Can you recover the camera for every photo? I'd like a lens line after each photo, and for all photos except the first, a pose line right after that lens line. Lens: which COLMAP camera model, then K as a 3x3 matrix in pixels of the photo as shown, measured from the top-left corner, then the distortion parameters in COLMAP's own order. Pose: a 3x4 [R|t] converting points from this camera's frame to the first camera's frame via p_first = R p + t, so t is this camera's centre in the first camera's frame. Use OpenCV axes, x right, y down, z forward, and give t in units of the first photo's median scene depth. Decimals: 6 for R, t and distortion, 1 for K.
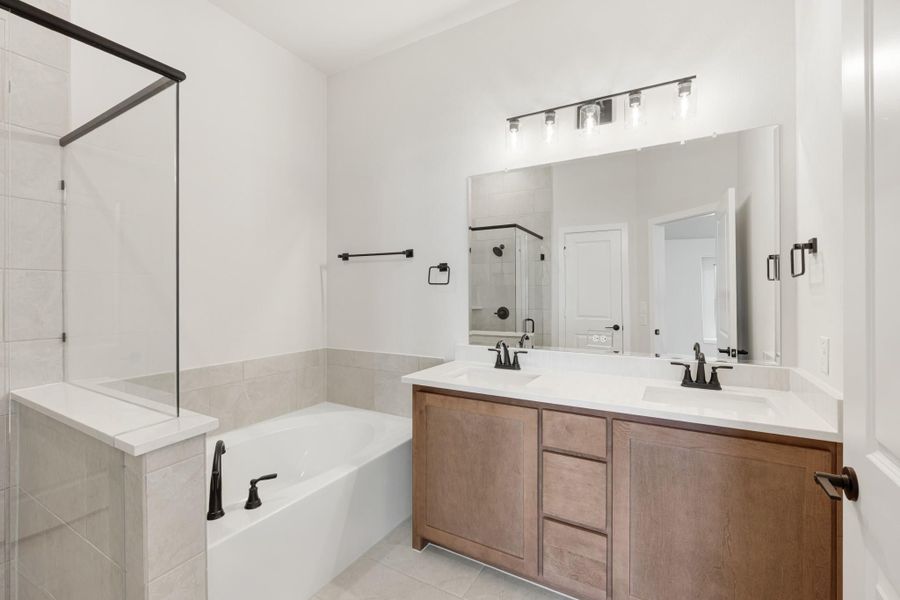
lens RADIAL K [[392.5, 0, 456.5], [0, 392.5, 293.9], [0, 0, 1]] dist [-0.000094, -0.000251]
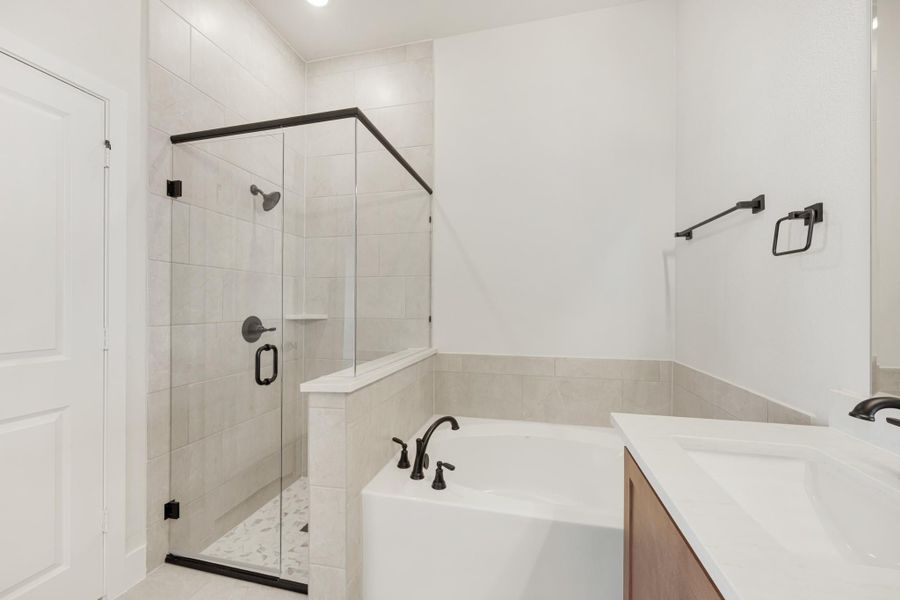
lens RADIAL K [[359.6, 0, 450.6], [0, 359.6, 305.1], [0, 0, 1]] dist [-0.002683, 0.000008]
pose [[0.271273, 0.002851, -0.962498, 0.257942], [-0.001413, 0.999996, 0.002564, 0.036653], [0.962502, 0.000664, 0.271275, 0.491711]]
